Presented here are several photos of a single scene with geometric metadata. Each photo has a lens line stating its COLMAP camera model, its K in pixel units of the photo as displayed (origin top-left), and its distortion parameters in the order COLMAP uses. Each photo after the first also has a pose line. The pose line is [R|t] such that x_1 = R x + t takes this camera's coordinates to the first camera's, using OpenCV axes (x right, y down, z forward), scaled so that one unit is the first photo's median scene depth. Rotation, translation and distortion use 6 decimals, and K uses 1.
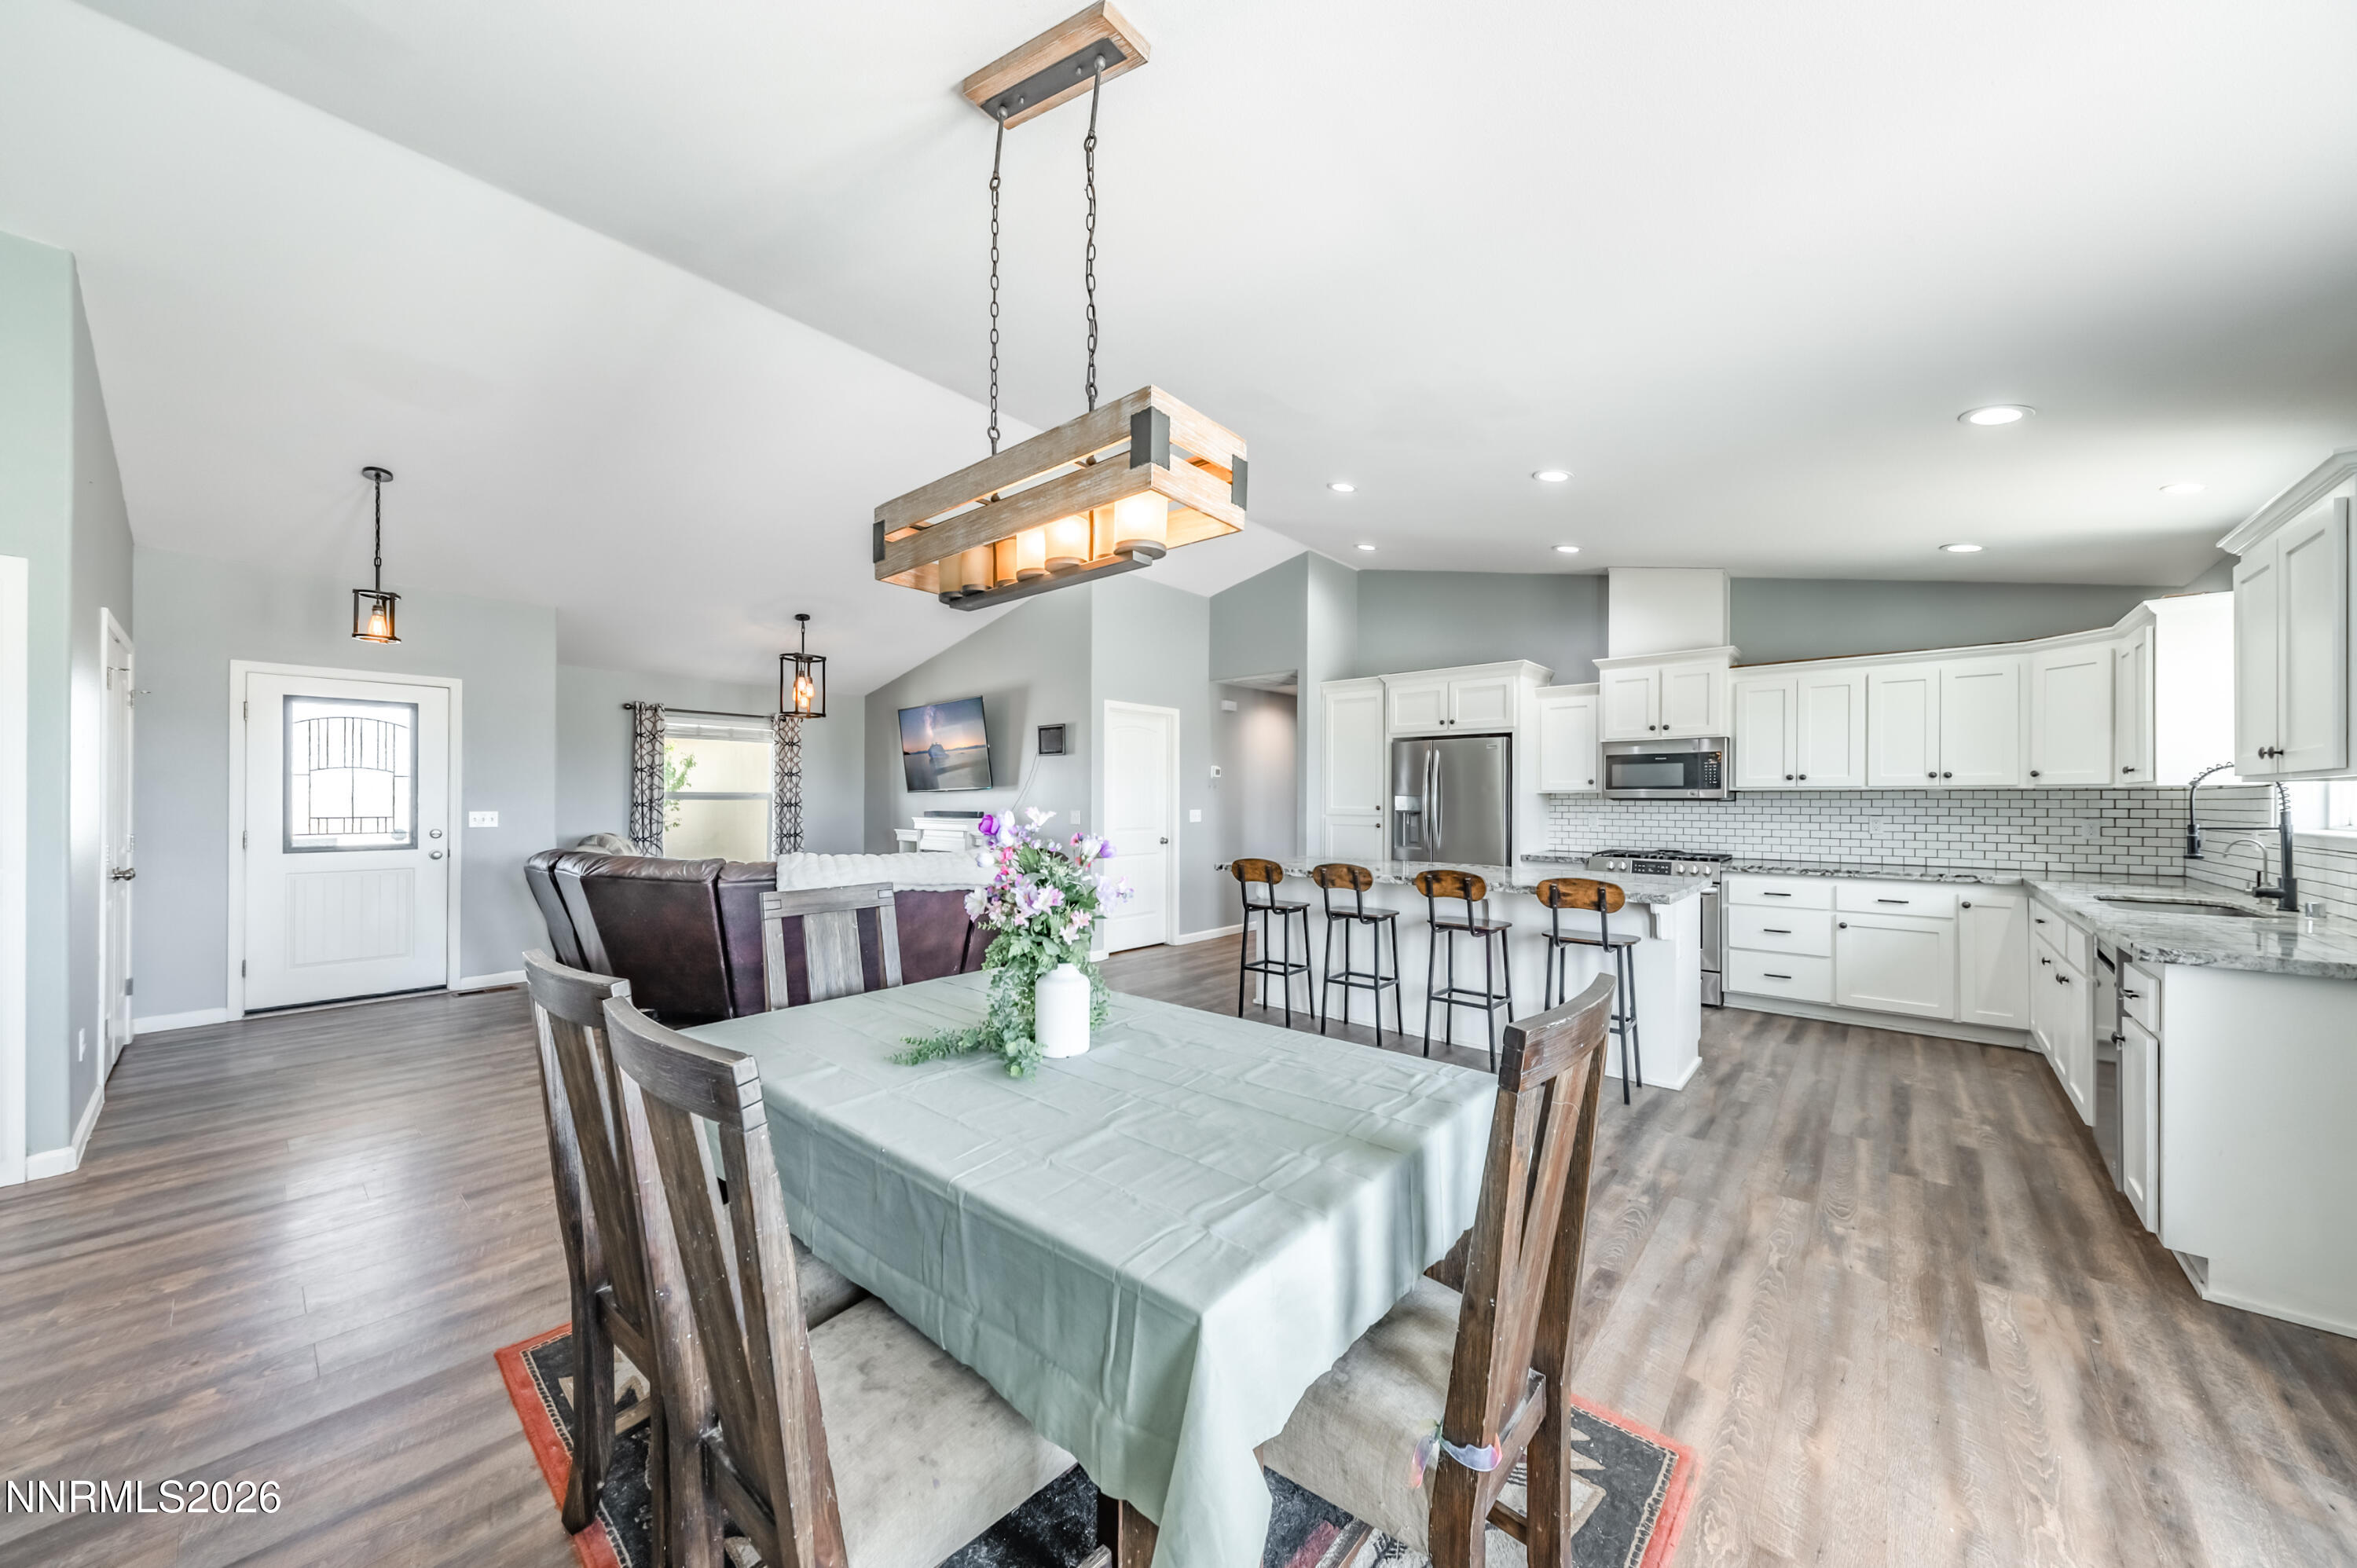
lens RADIAL K [[821.7, 0, 1157.8], [0, 821.7, 802.4], [0, 0, 1]] dist [-0.000292, -0.003369]
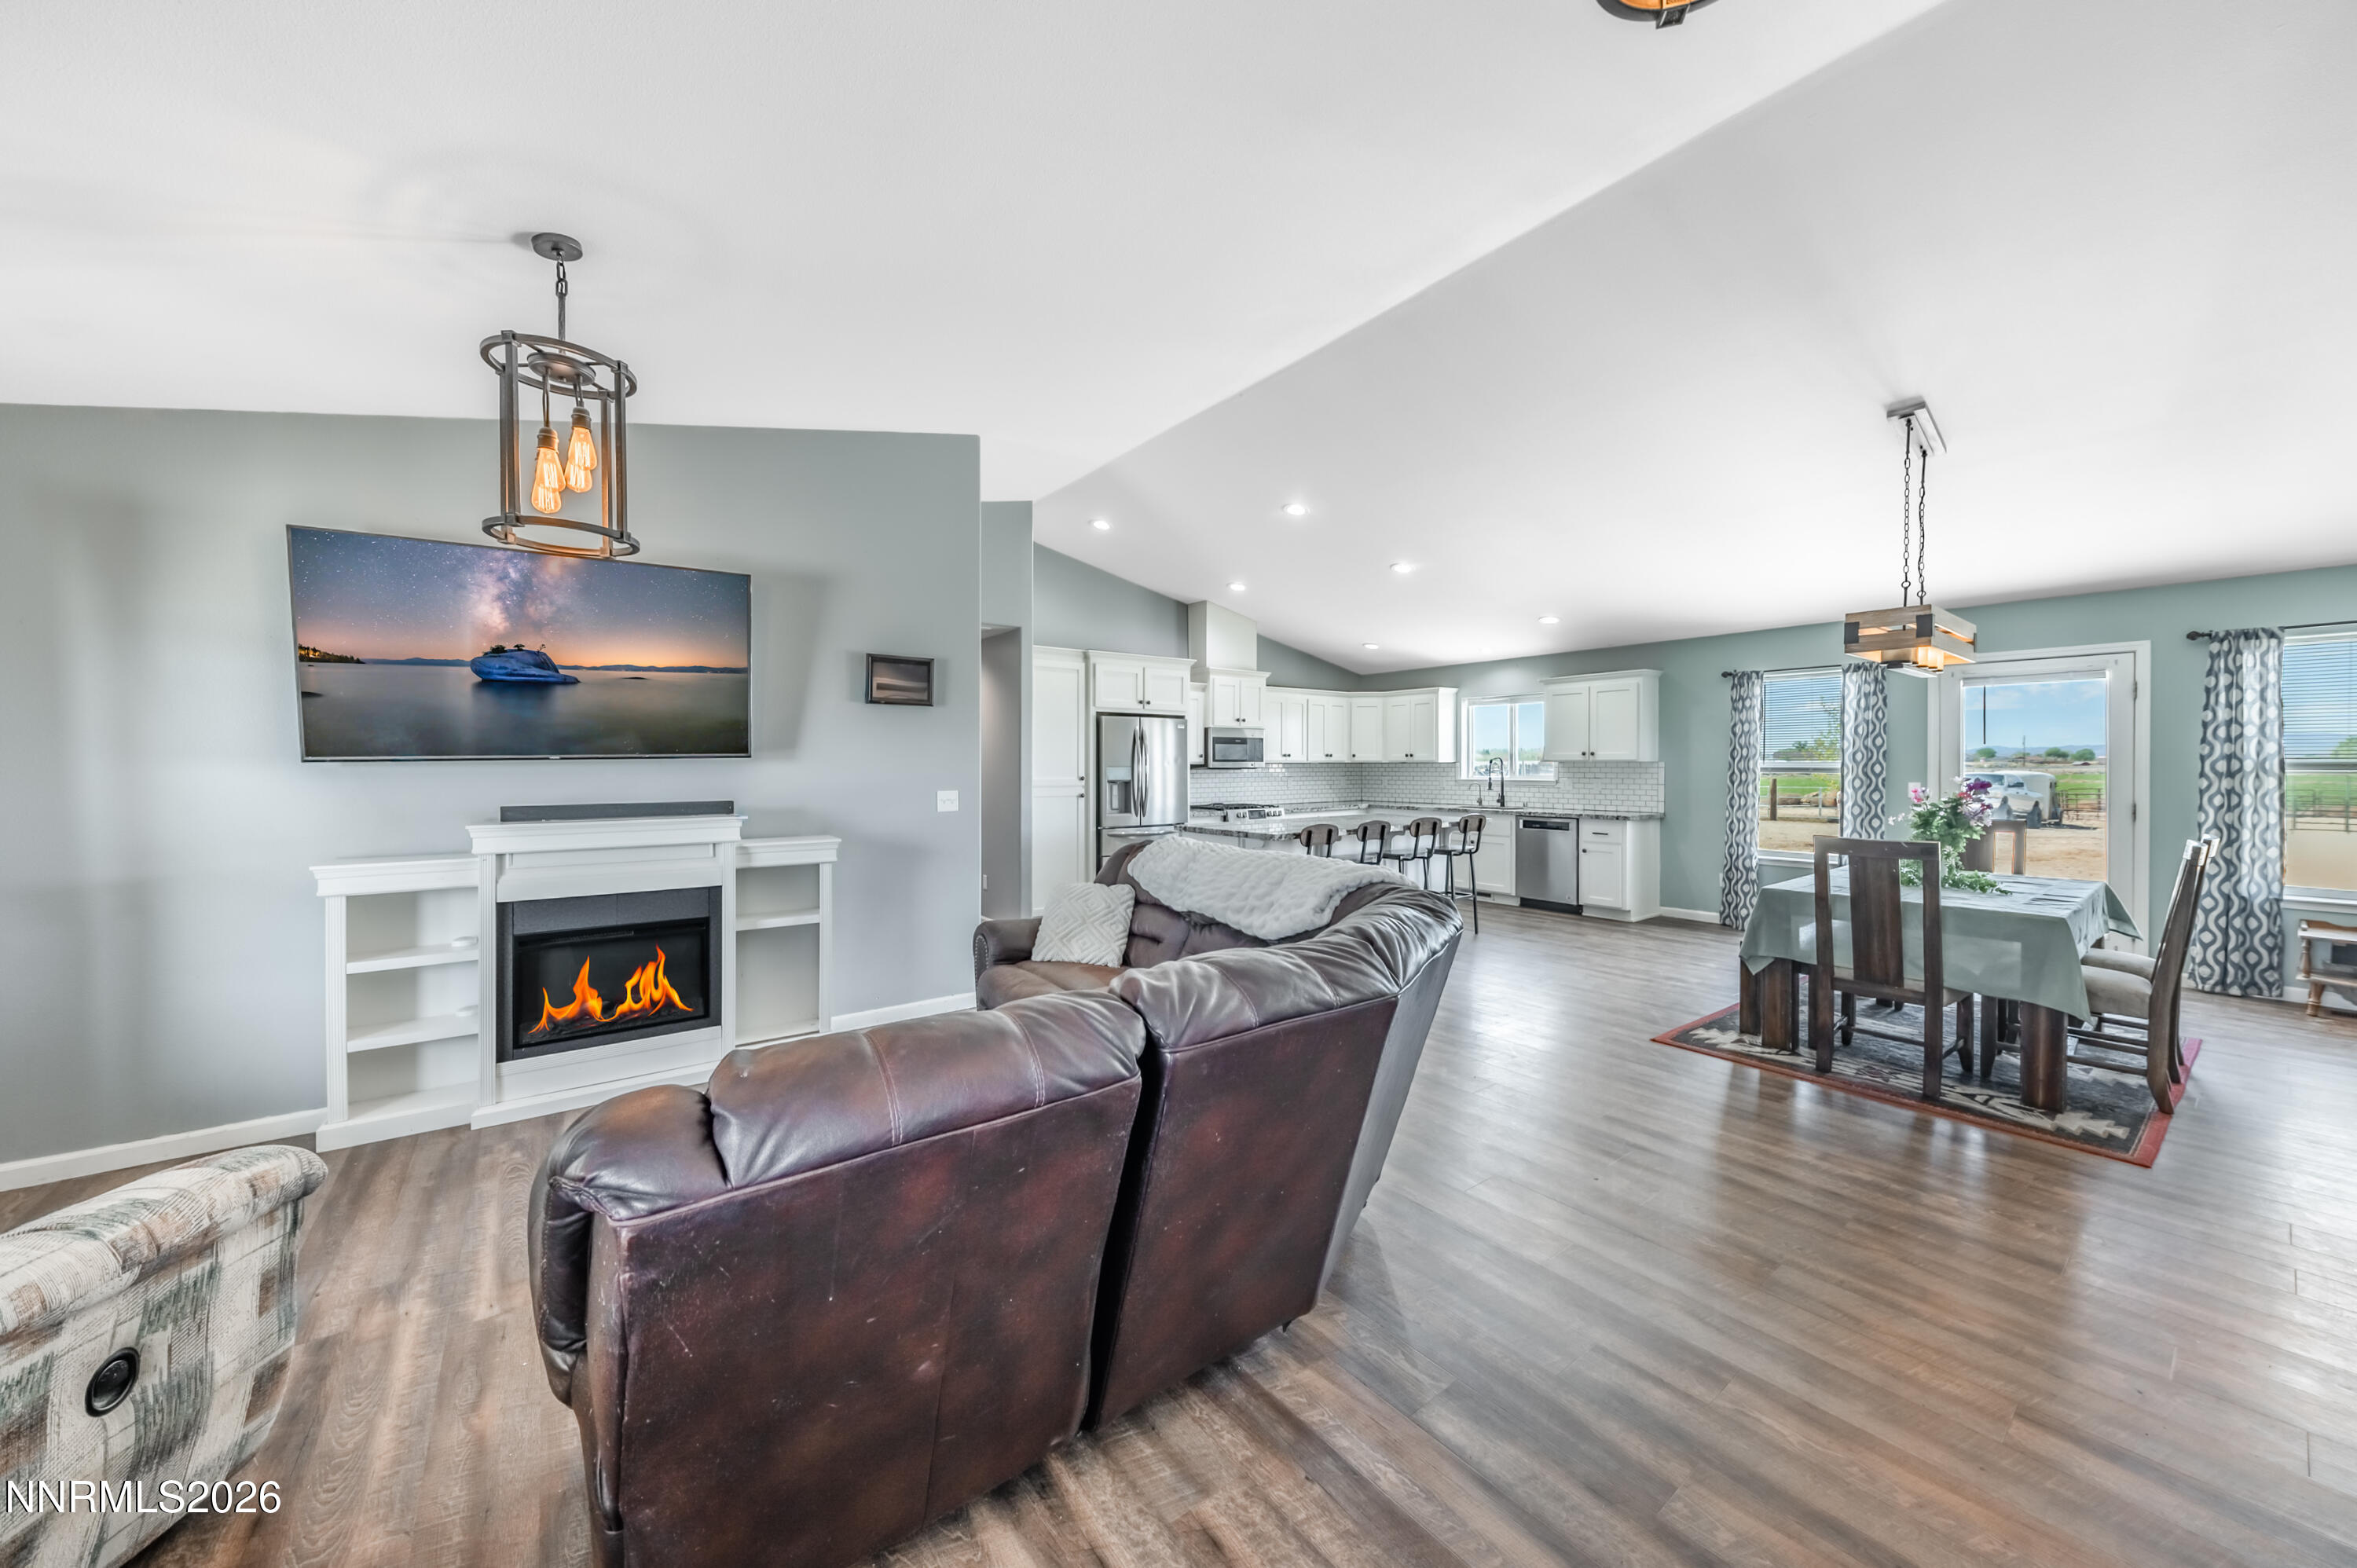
lens RADIAL K [[817.8, 0, 1189.2], [0, 817.8, 770.3], [0, 0, 1]] dist [0.000599, -0.000060]
pose [[0.174966, -0.011758, 0.984504, -1.012086], [0.001576, 0.999931, 0.011662, -0.020953], [-0.984573, -0.000489, 0.174973, 0.961617]]
